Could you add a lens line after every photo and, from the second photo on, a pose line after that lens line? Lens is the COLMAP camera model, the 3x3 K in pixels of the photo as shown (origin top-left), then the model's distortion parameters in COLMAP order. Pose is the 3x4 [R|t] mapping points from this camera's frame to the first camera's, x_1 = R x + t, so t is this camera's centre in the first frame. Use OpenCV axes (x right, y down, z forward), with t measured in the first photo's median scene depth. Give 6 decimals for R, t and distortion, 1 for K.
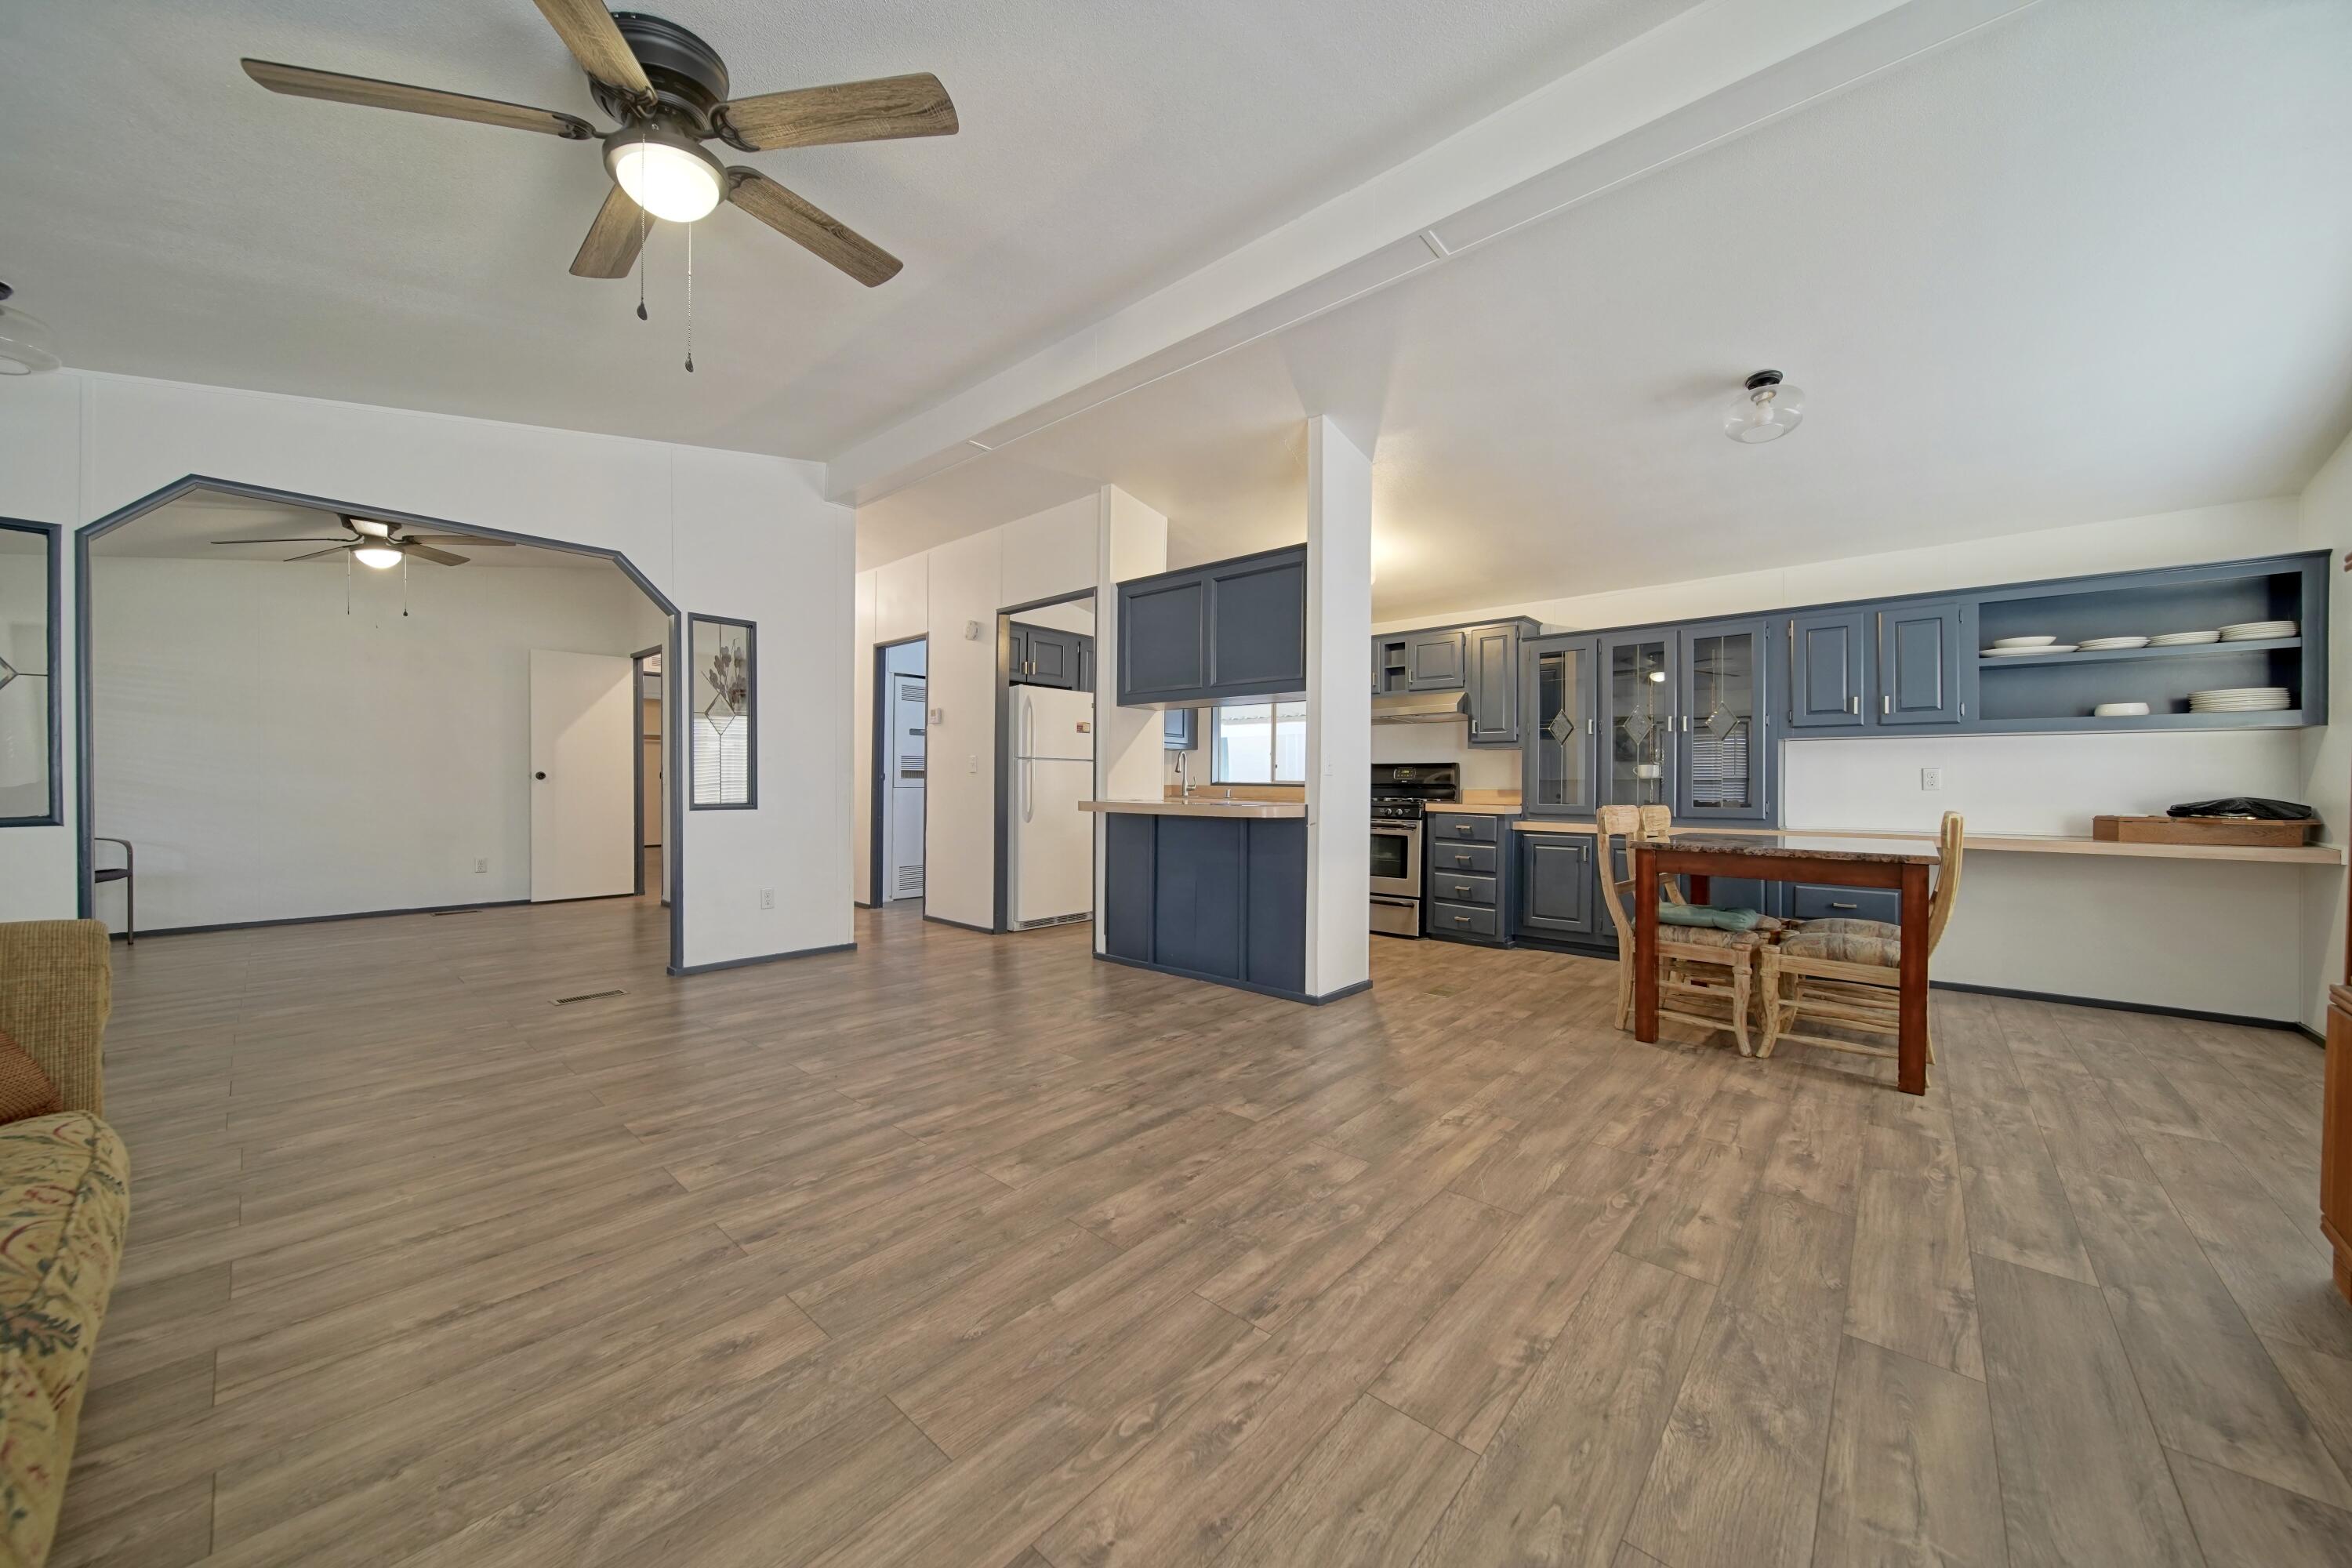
lens RADIAL K [[825.1, 0, 1171.9], [0, 825.1, 783.5], [0, 0, 1]] dist [0.000863, -0.001765]
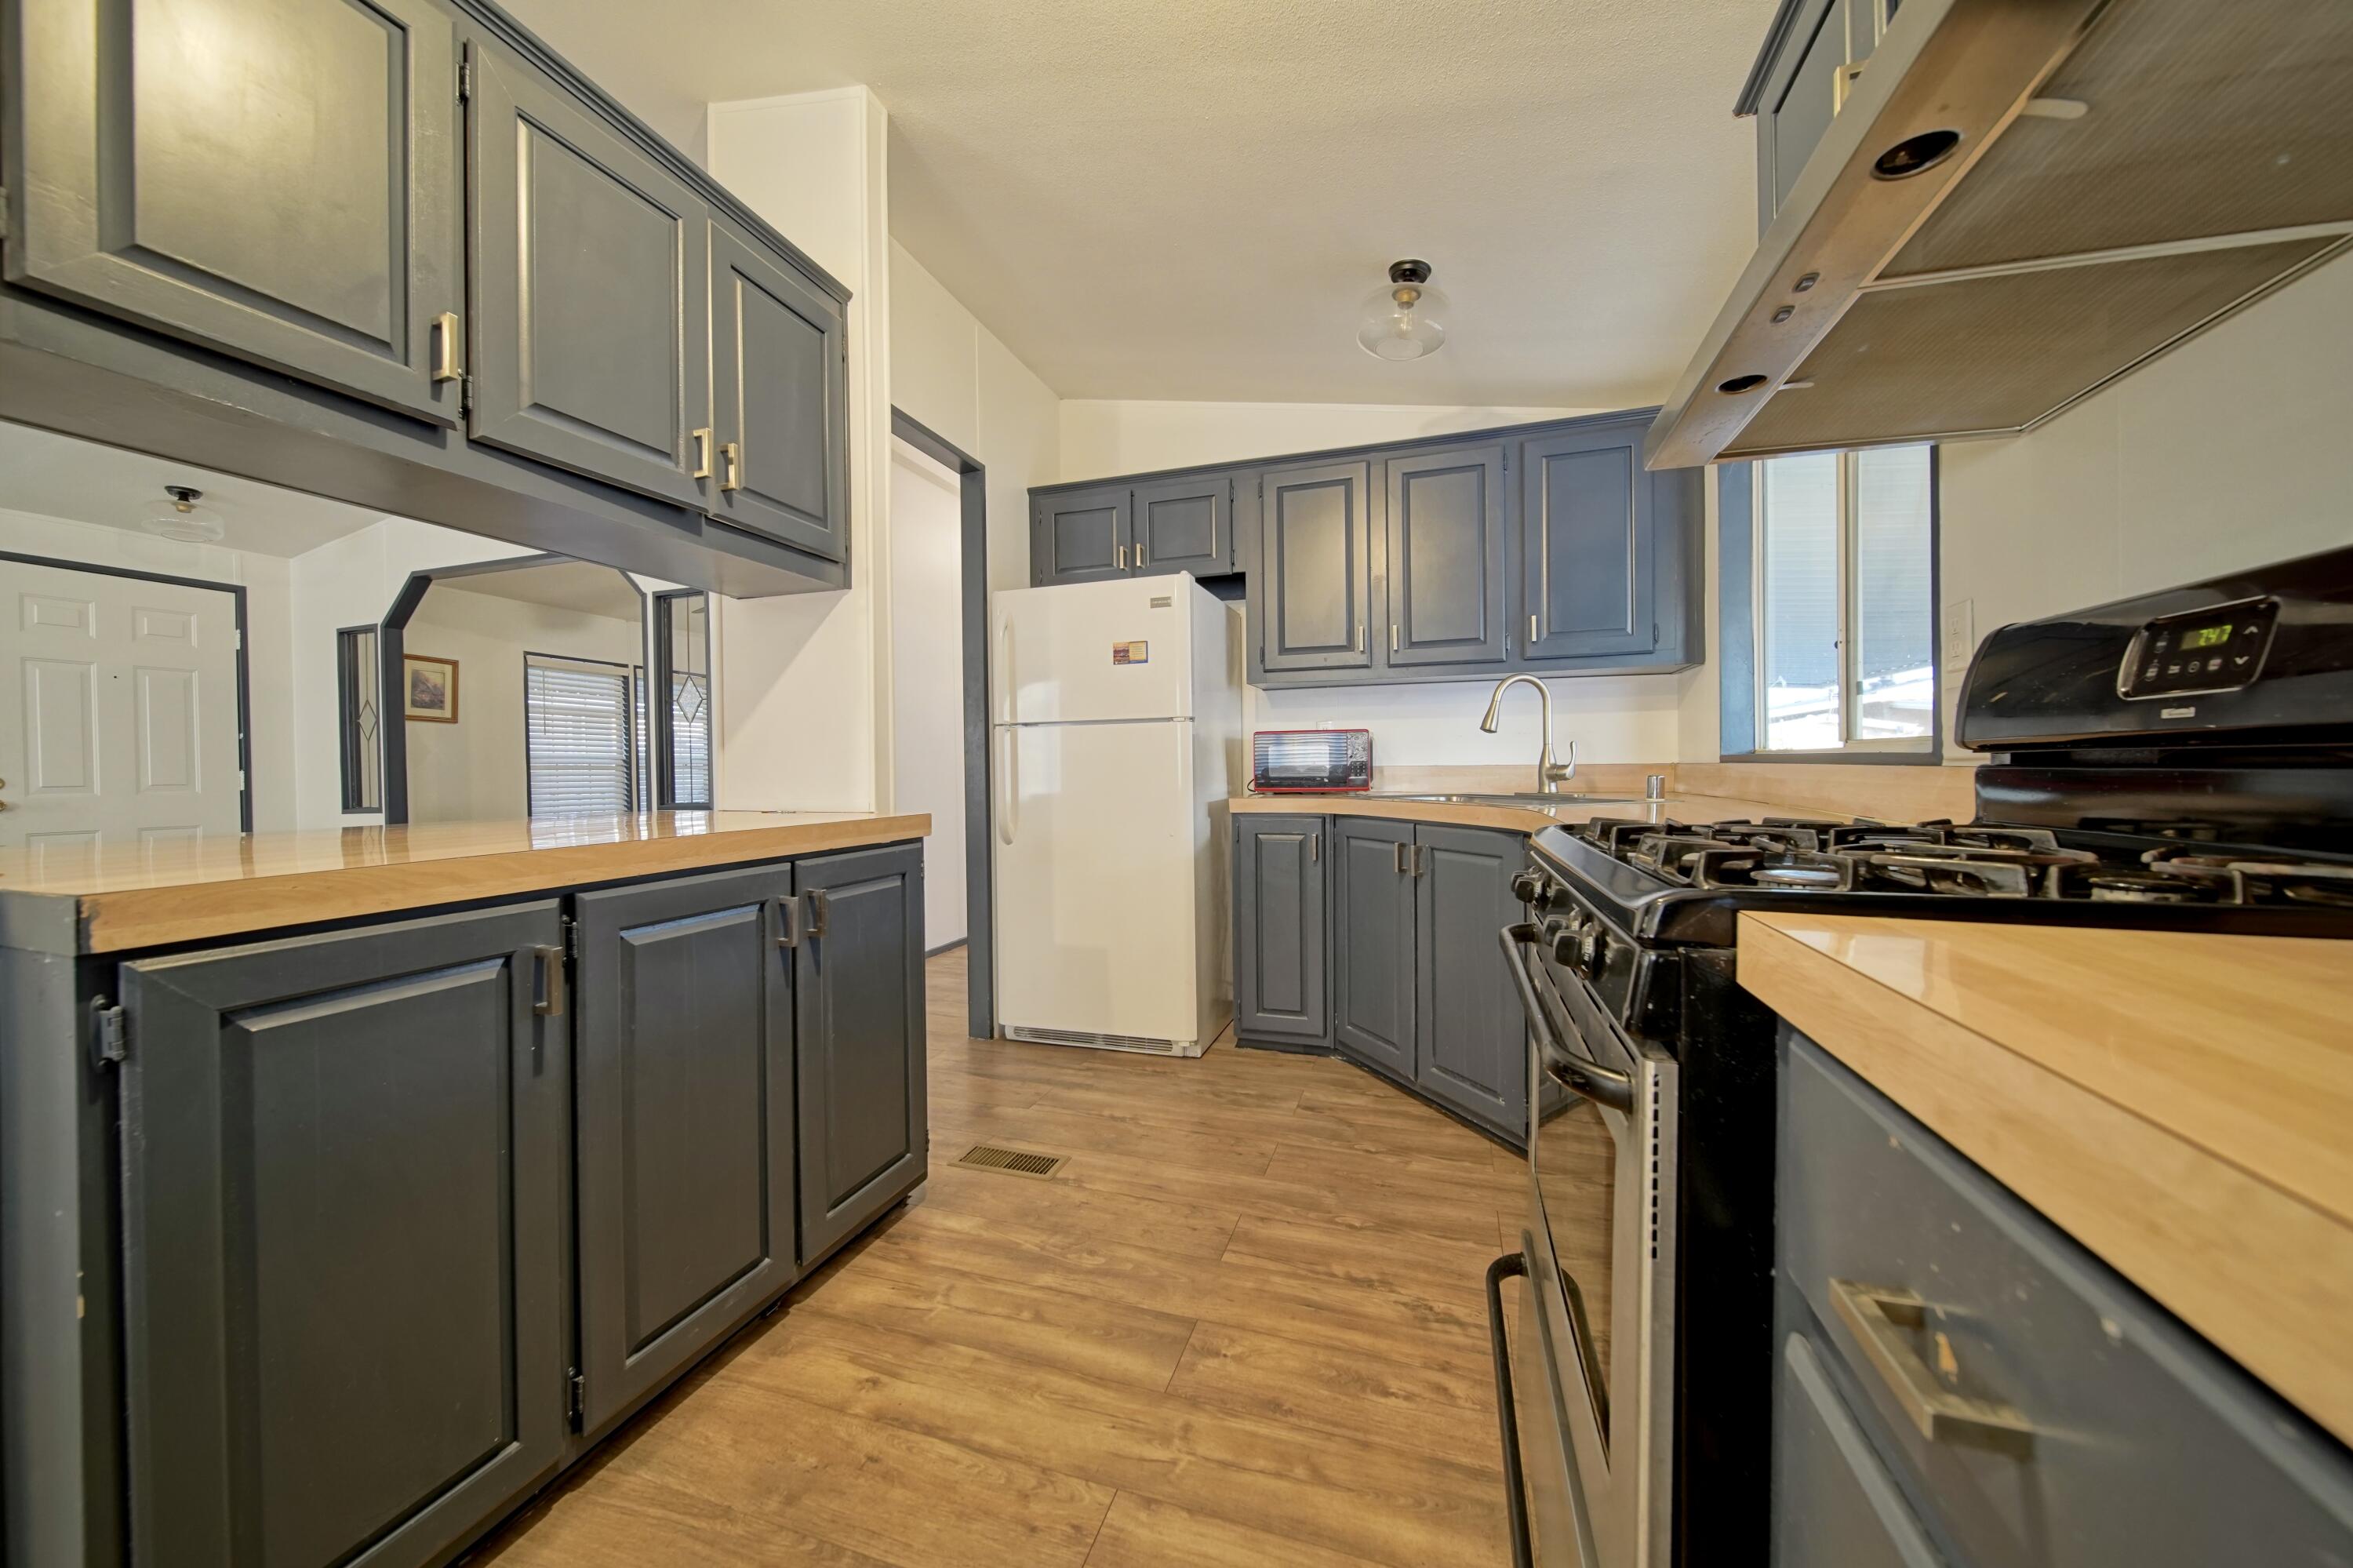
lens RADIAL K [[843.2, 0, 1163.2], [0, 843.2, 779.7], [0, 0, 1]] dist [-0.001803, -0.000301]
pose [[0.395974, -0.004593, -0.918250, 0.731298], [0.017260, 0.999848, 0.002442, 0.010832], [0.918099, -0.016816, 0.395993, 1.718561]]
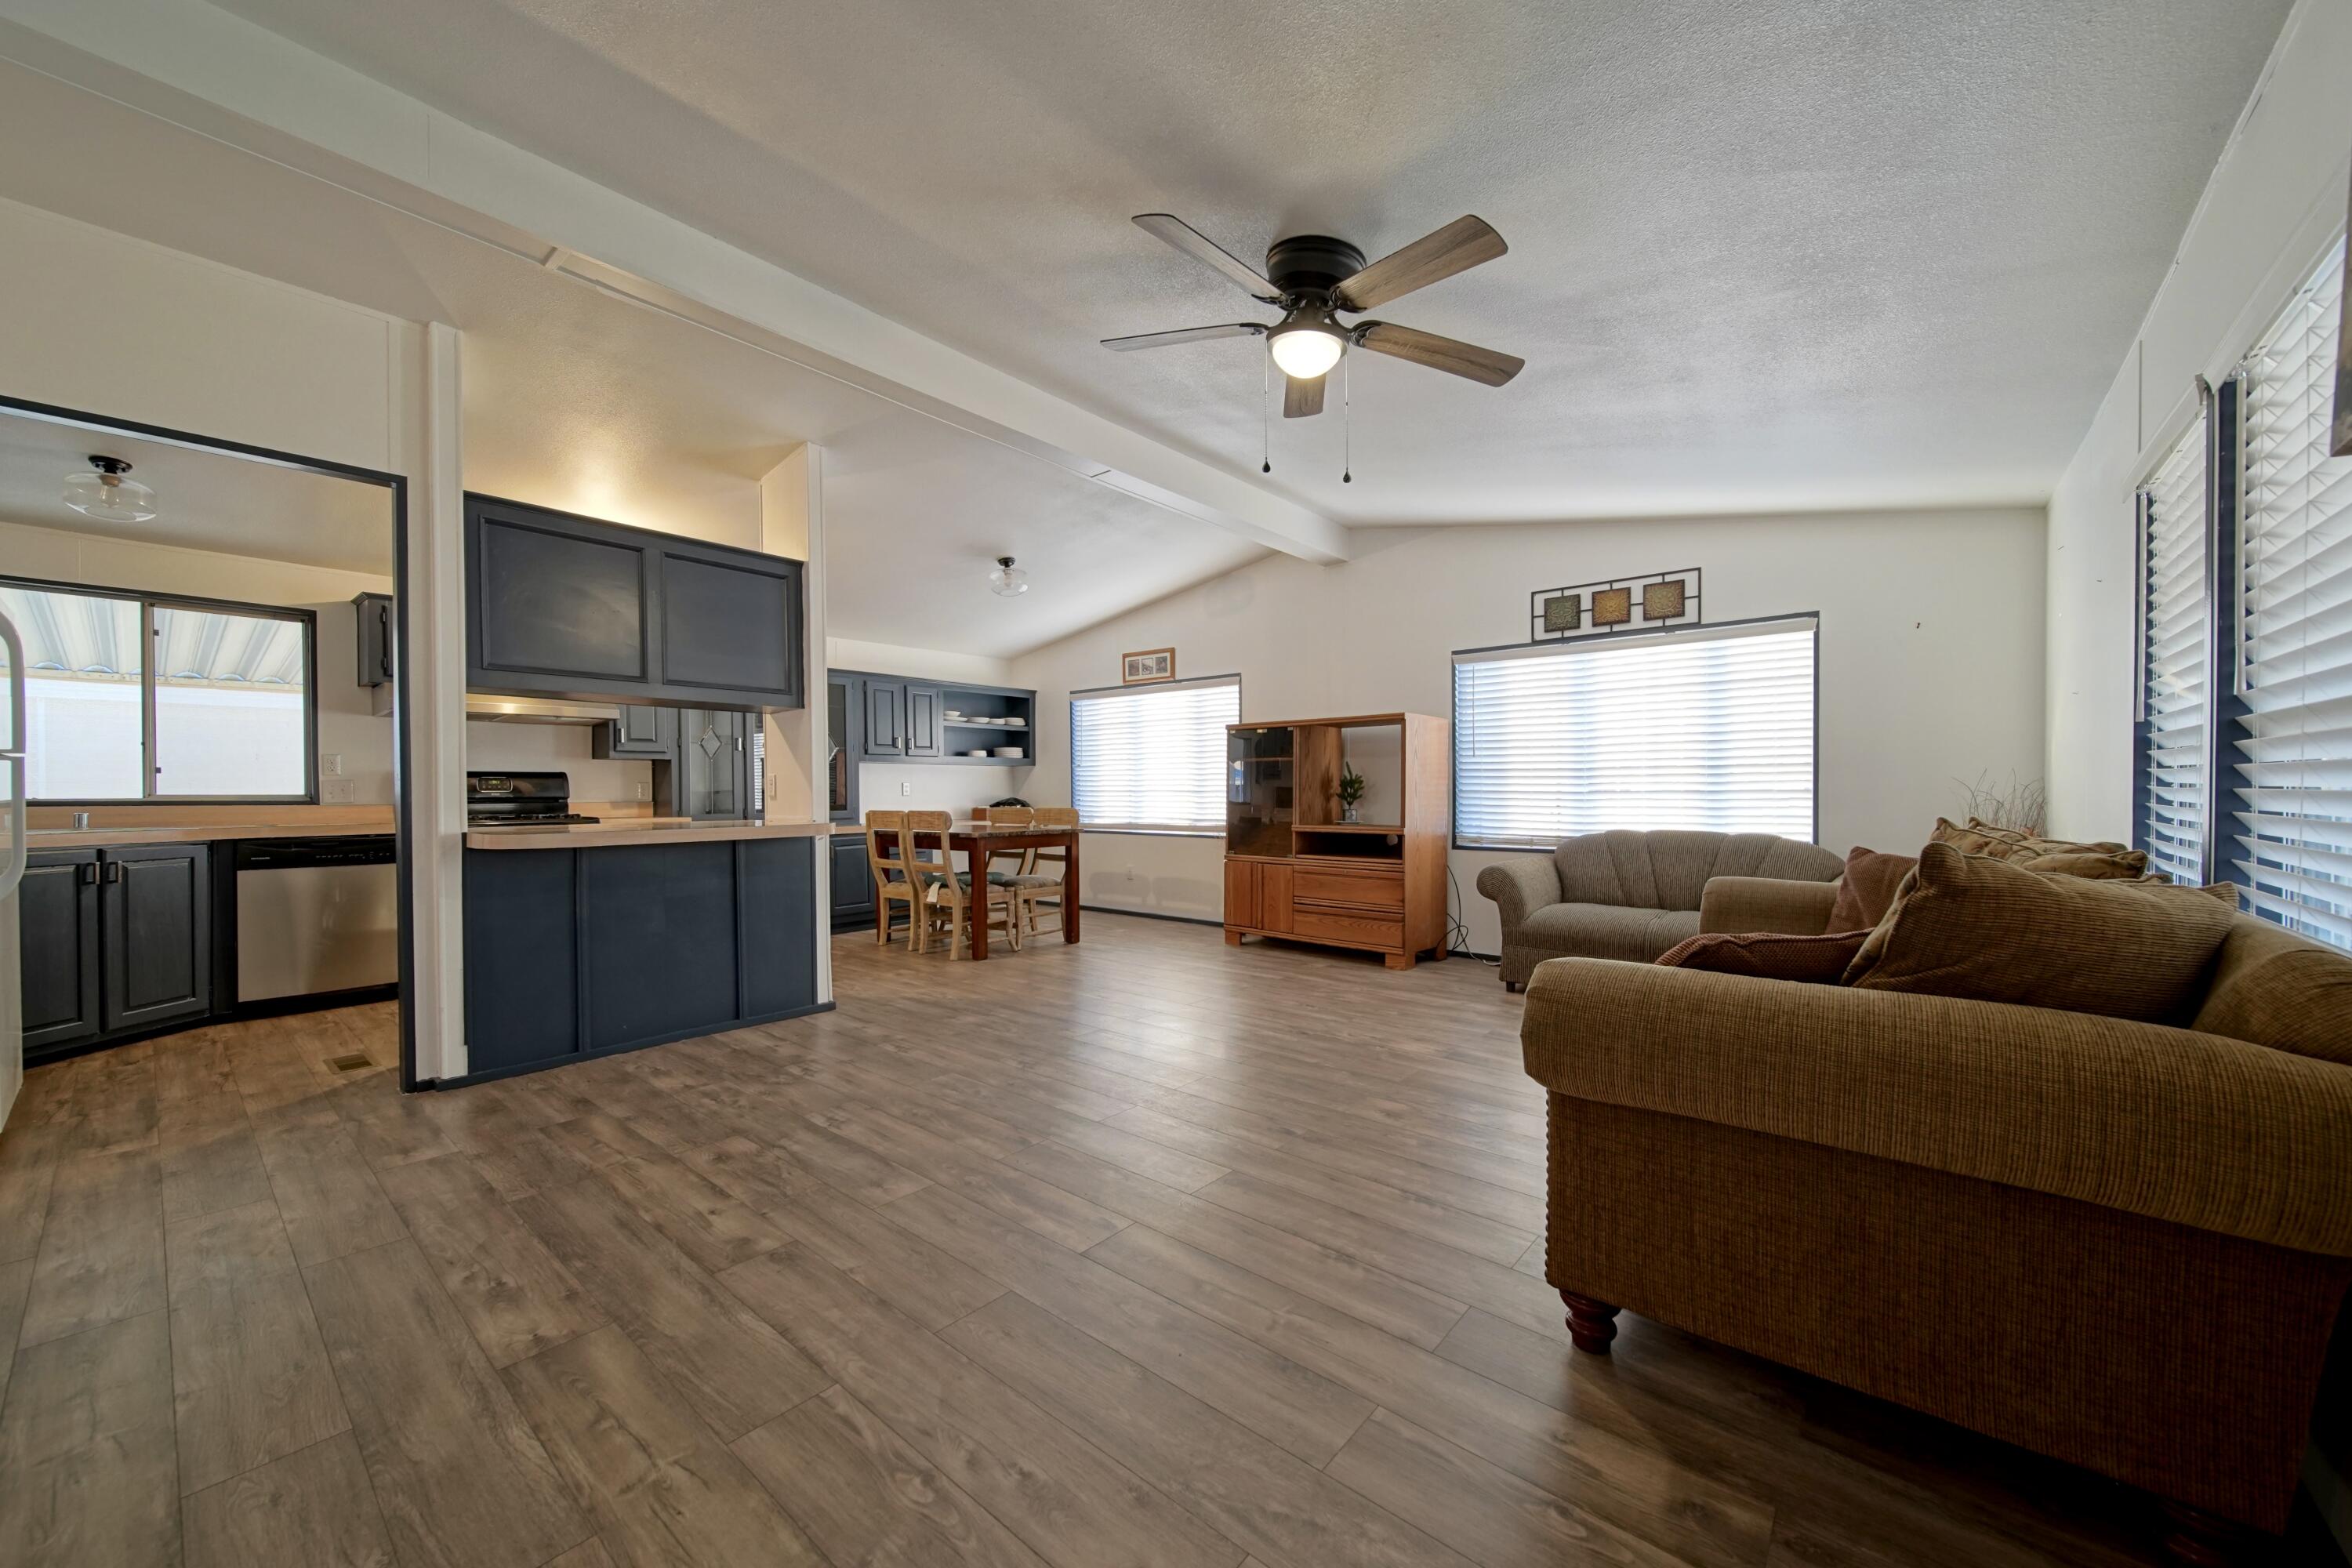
lens RADIAL K [[871.8, 0, 1169.8], [0, 871.8, 794.7], [0, 0, 1]] dist [0.000497, -0.001862]
pose [[-0.024184, -0.015173, 0.999592, -1.252383], [0.001869, 0.999882, 0.015222, -0.029591], [-0.999706, 0.002236, -0.024153, 0.786003]]
